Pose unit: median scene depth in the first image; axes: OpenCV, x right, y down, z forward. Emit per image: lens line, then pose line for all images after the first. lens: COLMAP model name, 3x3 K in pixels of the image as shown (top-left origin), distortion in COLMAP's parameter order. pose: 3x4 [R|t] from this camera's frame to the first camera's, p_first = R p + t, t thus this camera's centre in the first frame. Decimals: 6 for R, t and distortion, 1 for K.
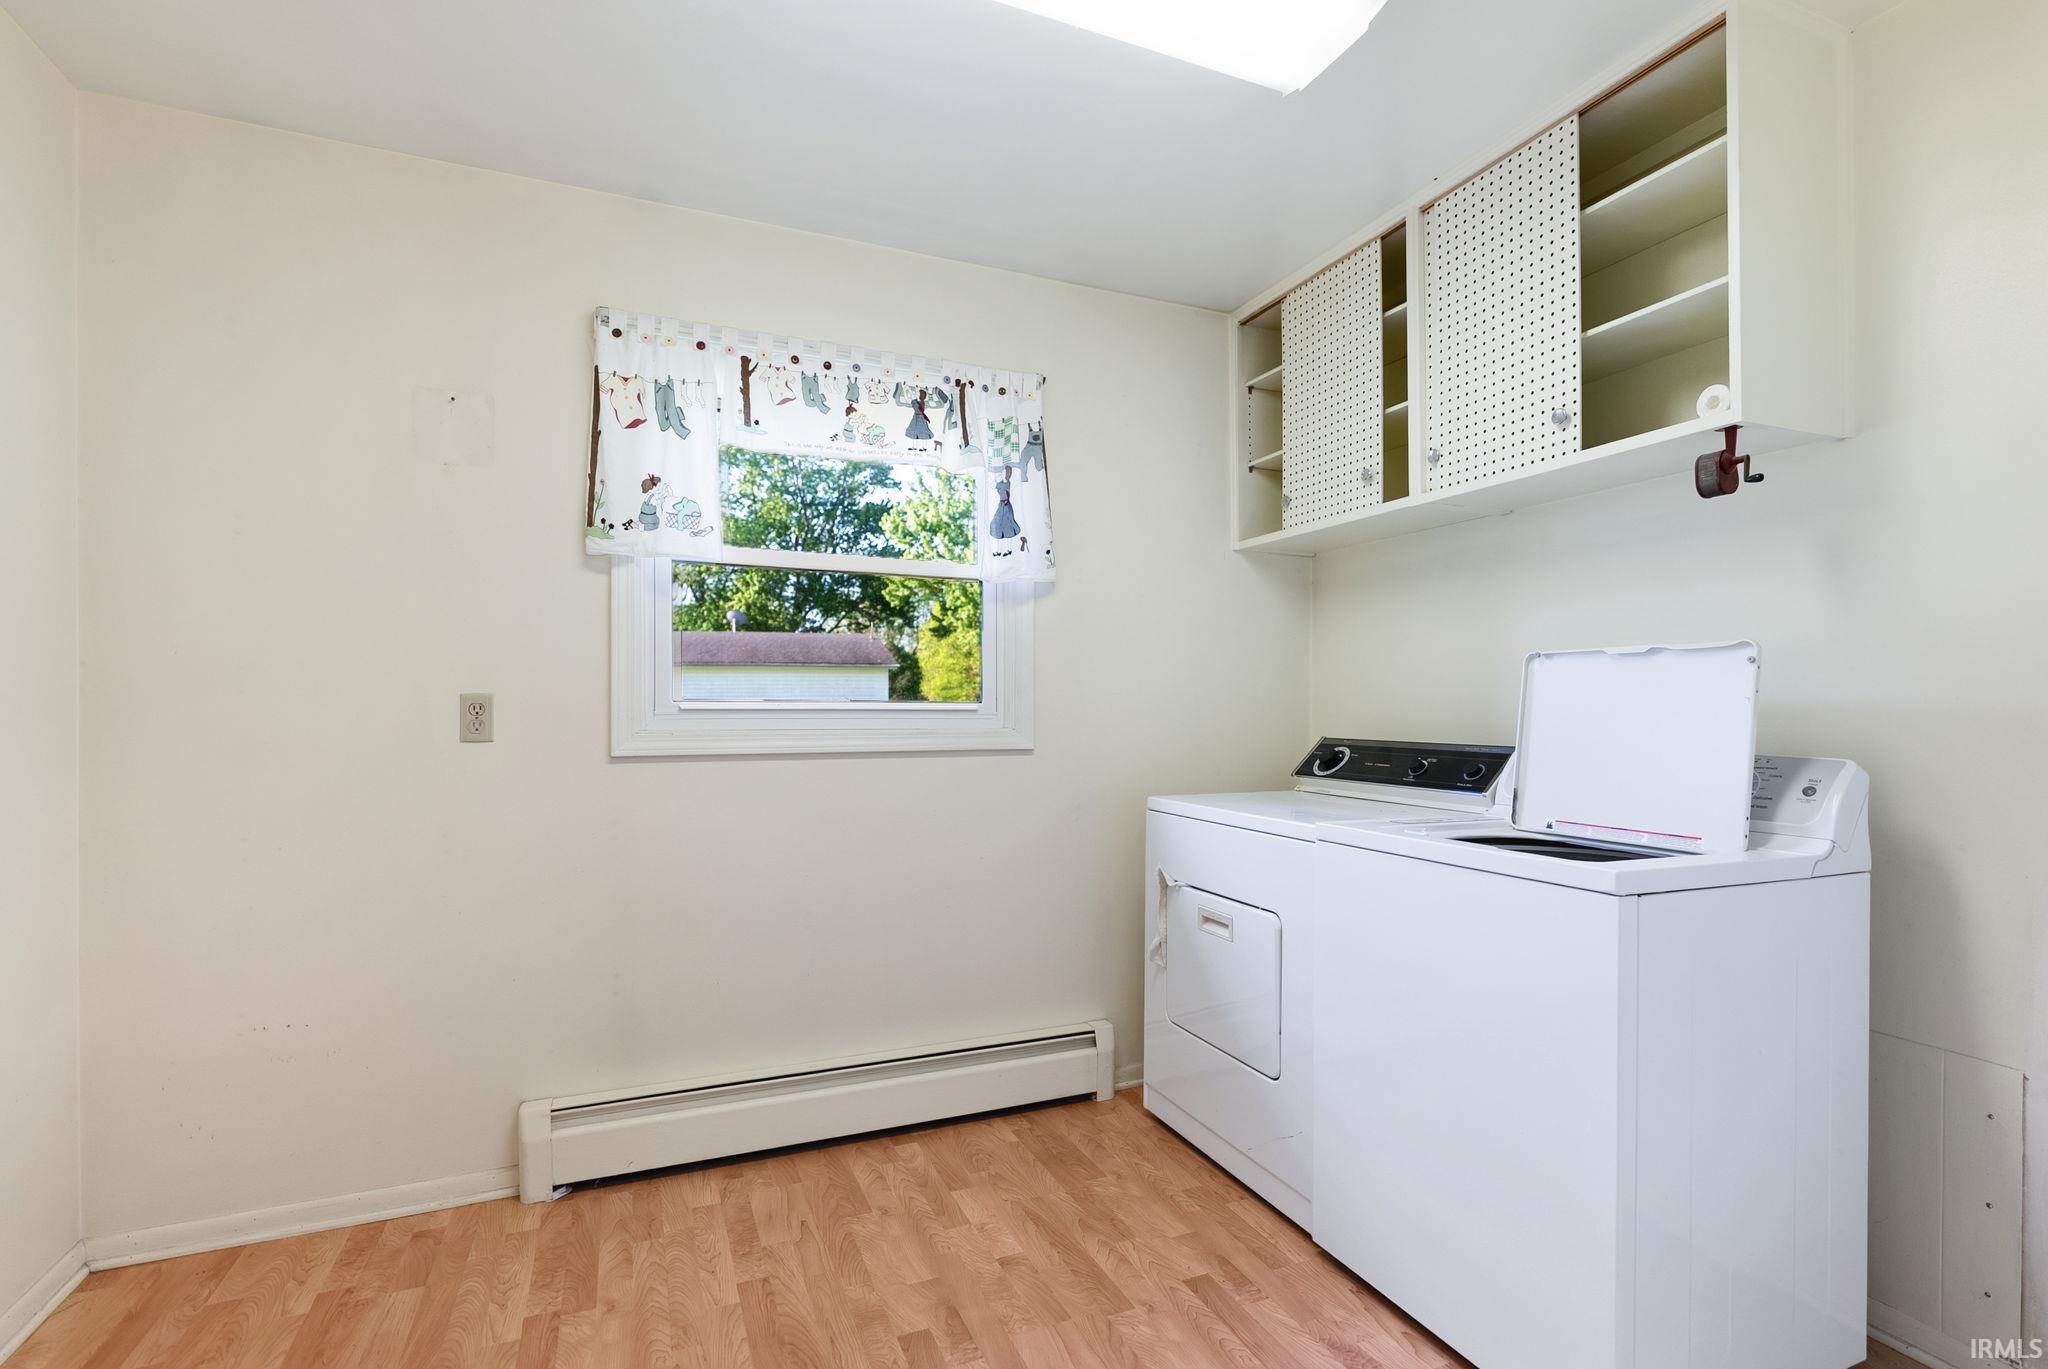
lens RADIAL K [[942.3, 0, 1027.8], [0, 942.3, 700.6], [0, 0, 1]] dist [-0.004309, 0.001345]
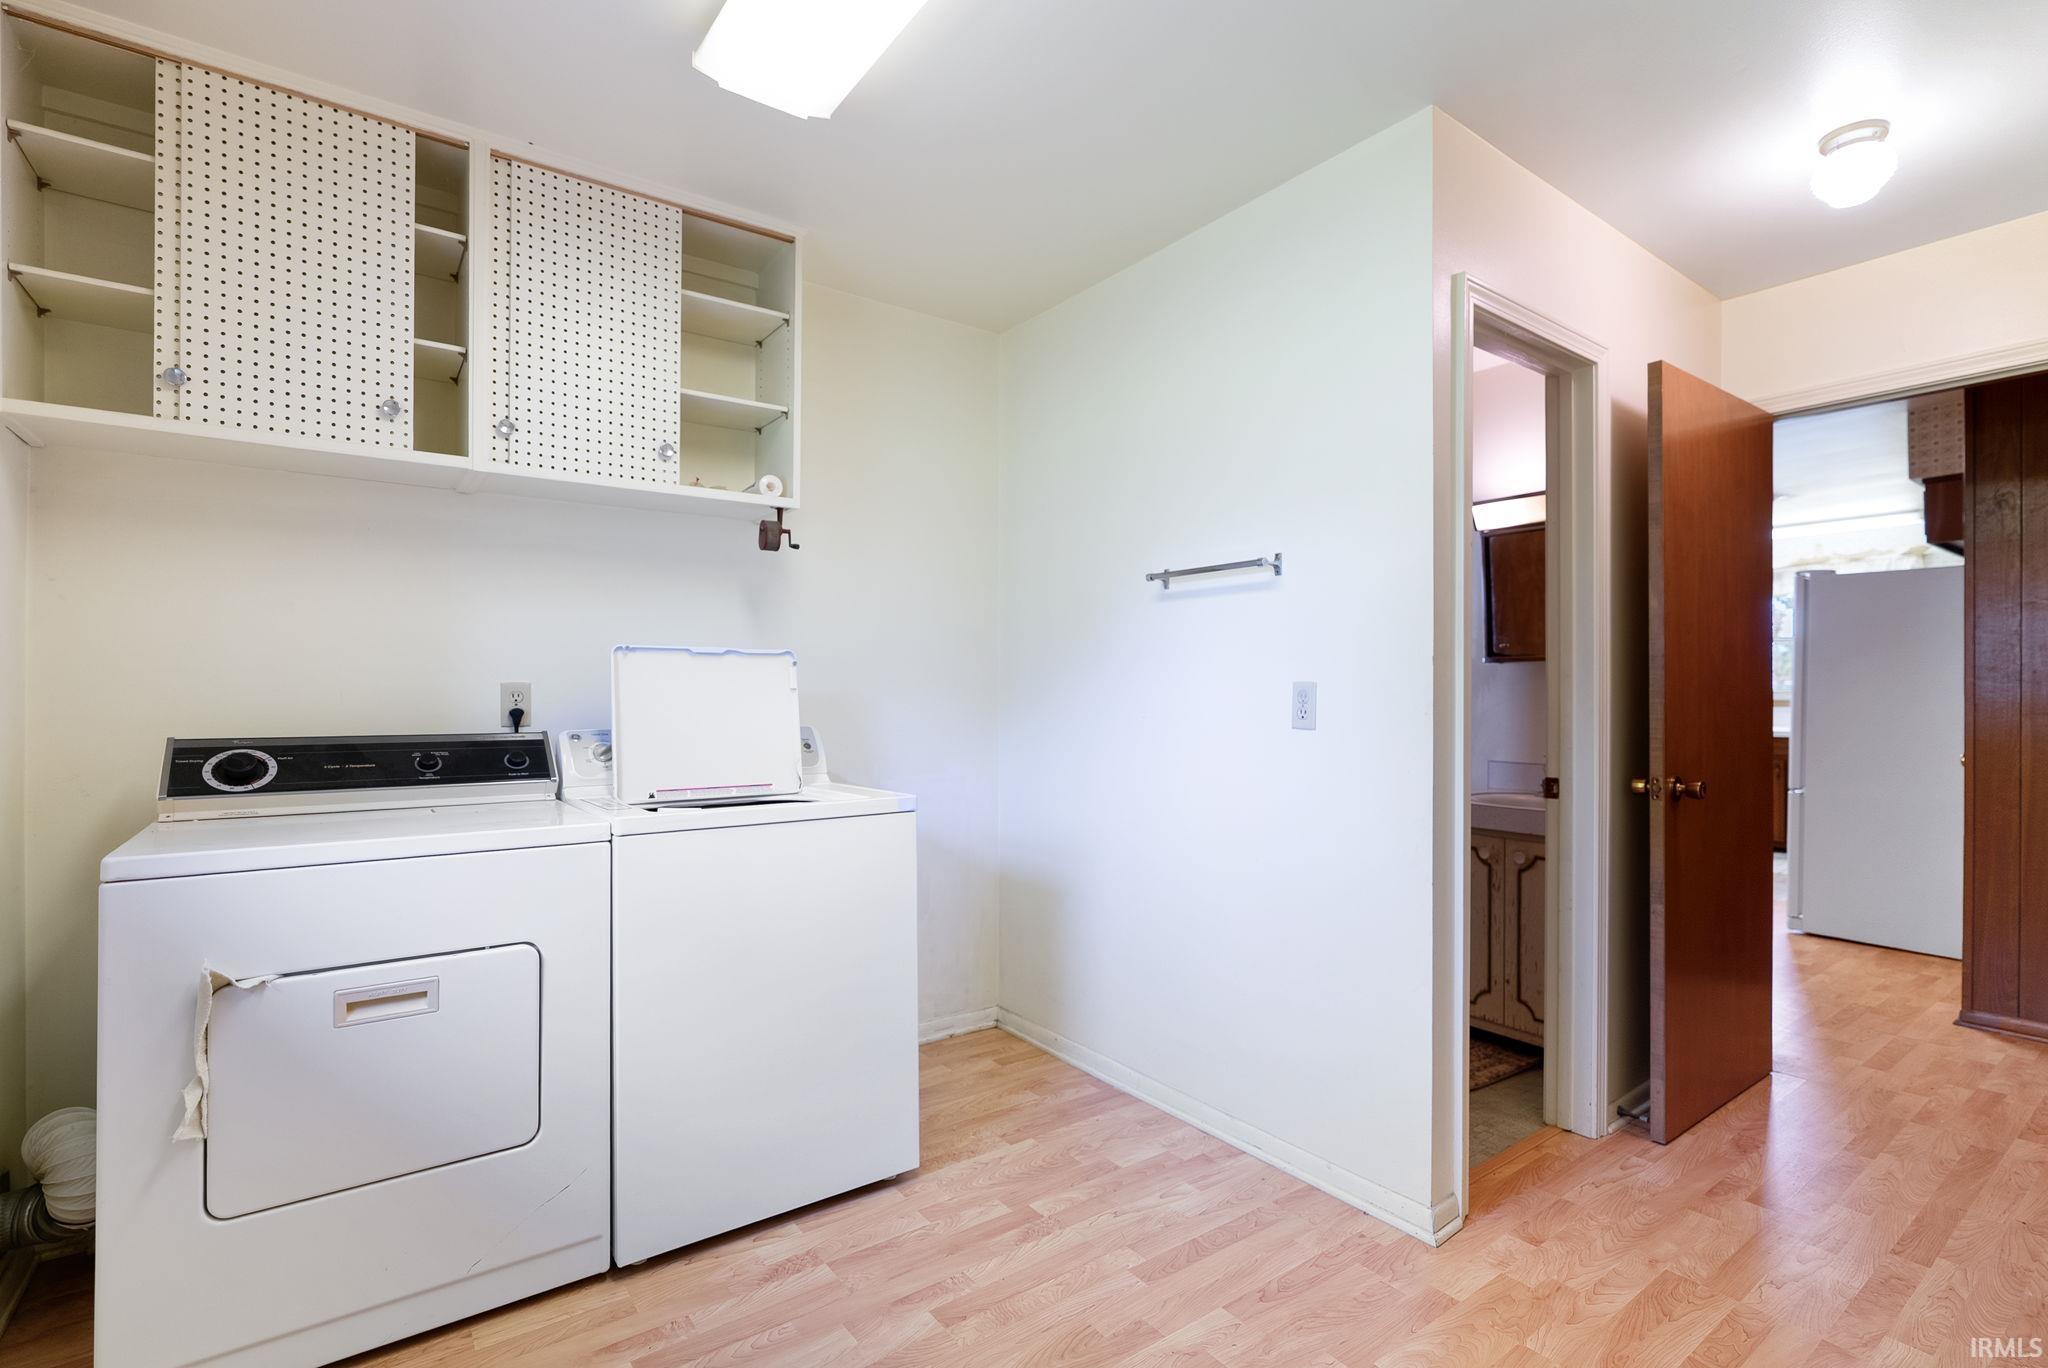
lens RADIAL K [[942.3, 0, 1028.4], [0, 942.3, 687.8], [0, 0, 1]] dist [-0.004309, 0.001345]
pose [[-0.217944, 0.009340, 0.975916, -0.674818], [-0.005723, 0.999925, -0.010848, 0.009002], [-0.975944, -0.007949, -0.217875, 0.788534]]
